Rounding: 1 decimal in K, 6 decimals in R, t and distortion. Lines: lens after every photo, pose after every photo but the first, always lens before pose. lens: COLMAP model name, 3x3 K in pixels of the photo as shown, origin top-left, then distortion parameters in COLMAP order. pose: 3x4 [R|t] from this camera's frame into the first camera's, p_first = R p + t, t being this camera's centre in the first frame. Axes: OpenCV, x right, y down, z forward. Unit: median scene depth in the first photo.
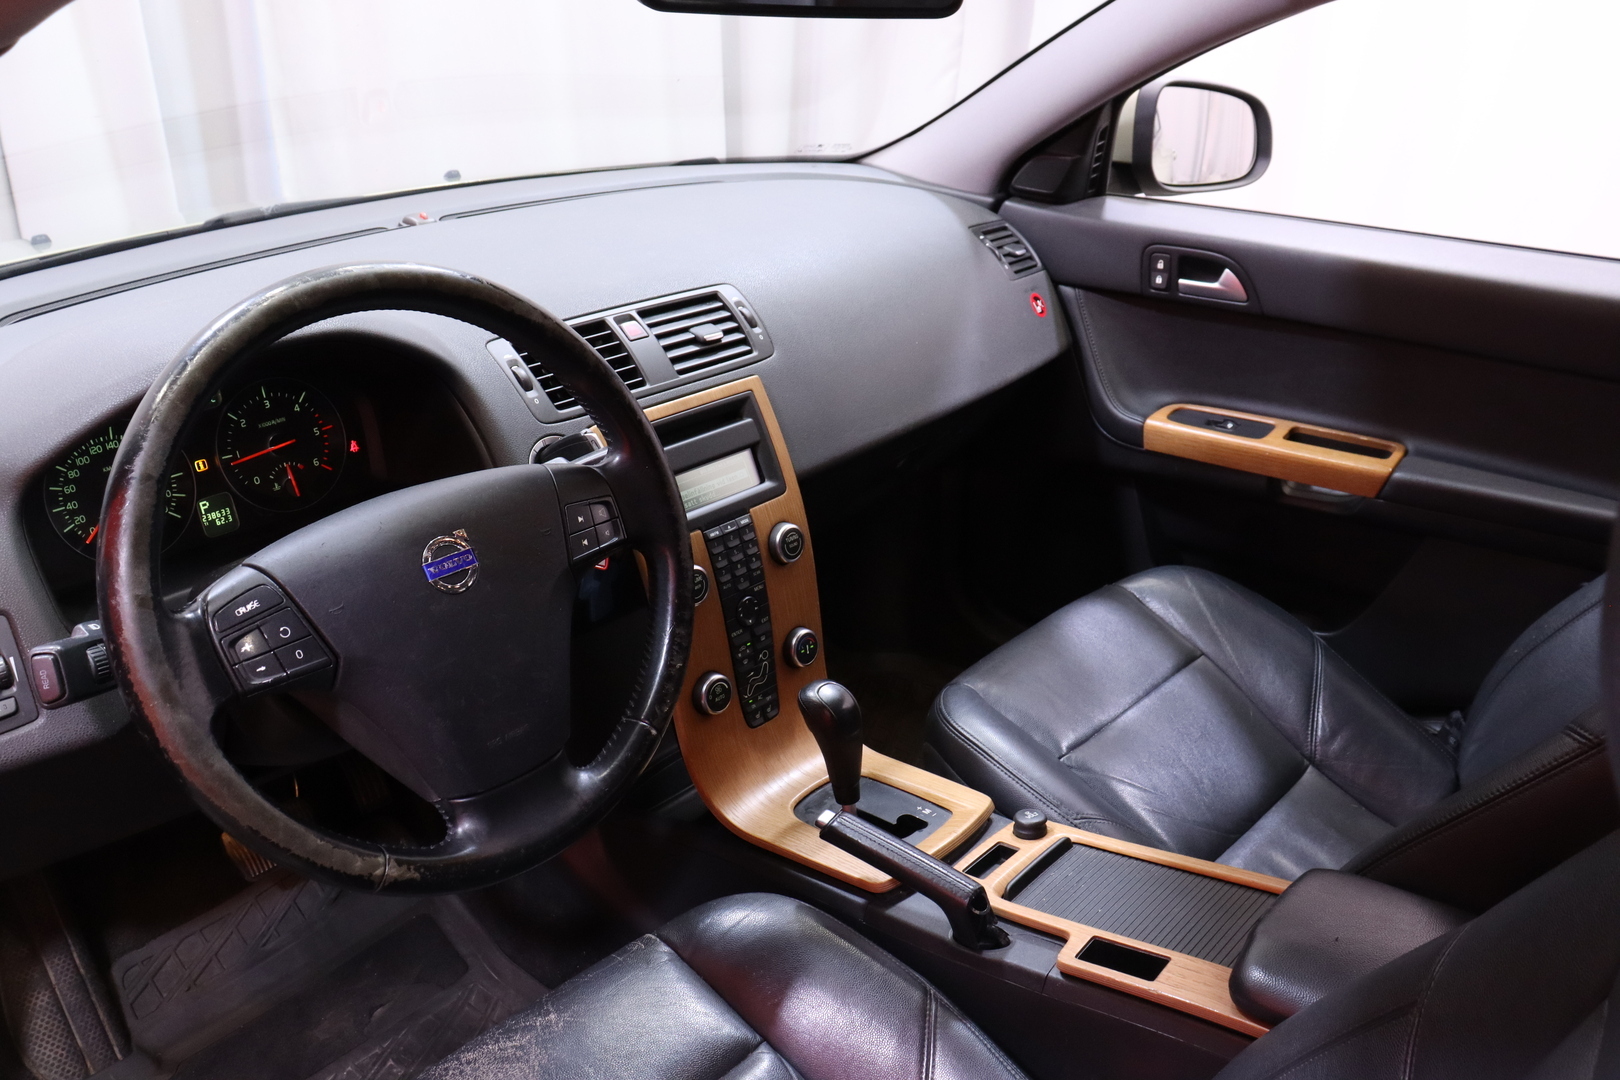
lens RADIAL K [[1343.8, 0, 811.8], [0, 1343.8, 533.5], [0, 0, 1]] dist [-0.122586, 0.042965]
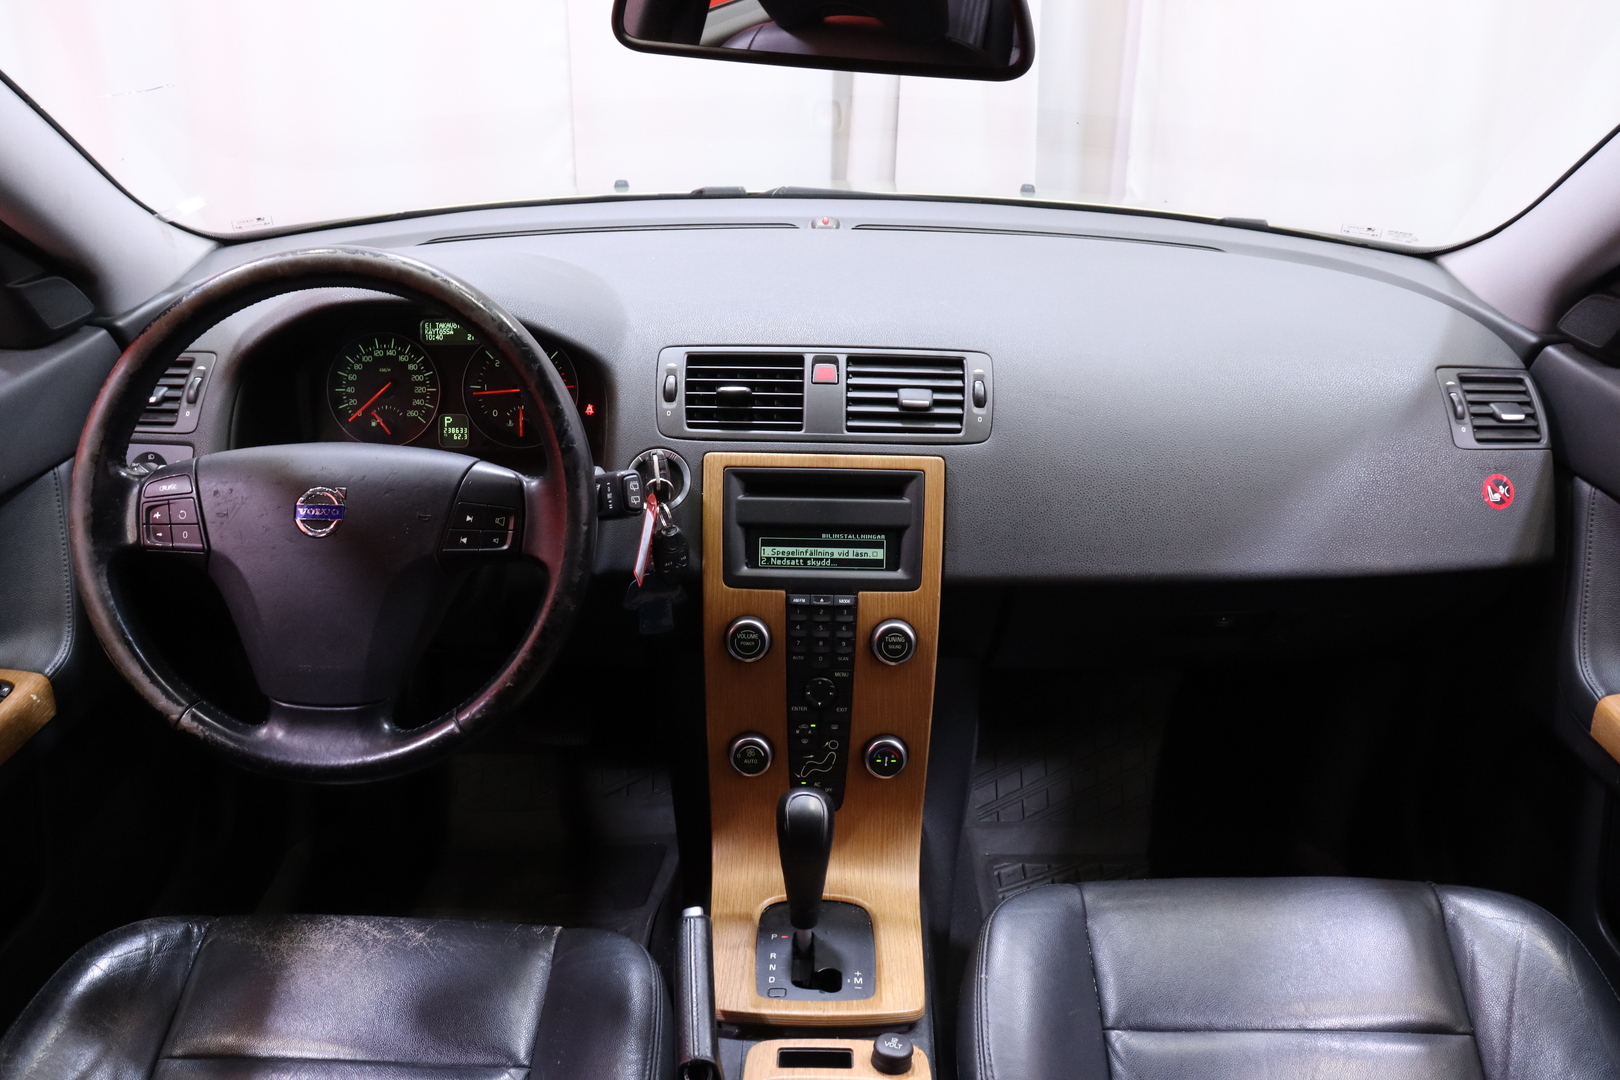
lens RADIAL K [[1343.8, 0, 810.7], [0, 1343.8, 547.2], [0, 0, 1]] dist [-0.122586, 0.042965]
pose [[0.654367, 0.327110, -0.681764, 0.546979], [-0.312910, 0.937915, 0.149675, -0.173163], [0.688397, 0.115388, 0.716097, 0.314092]]
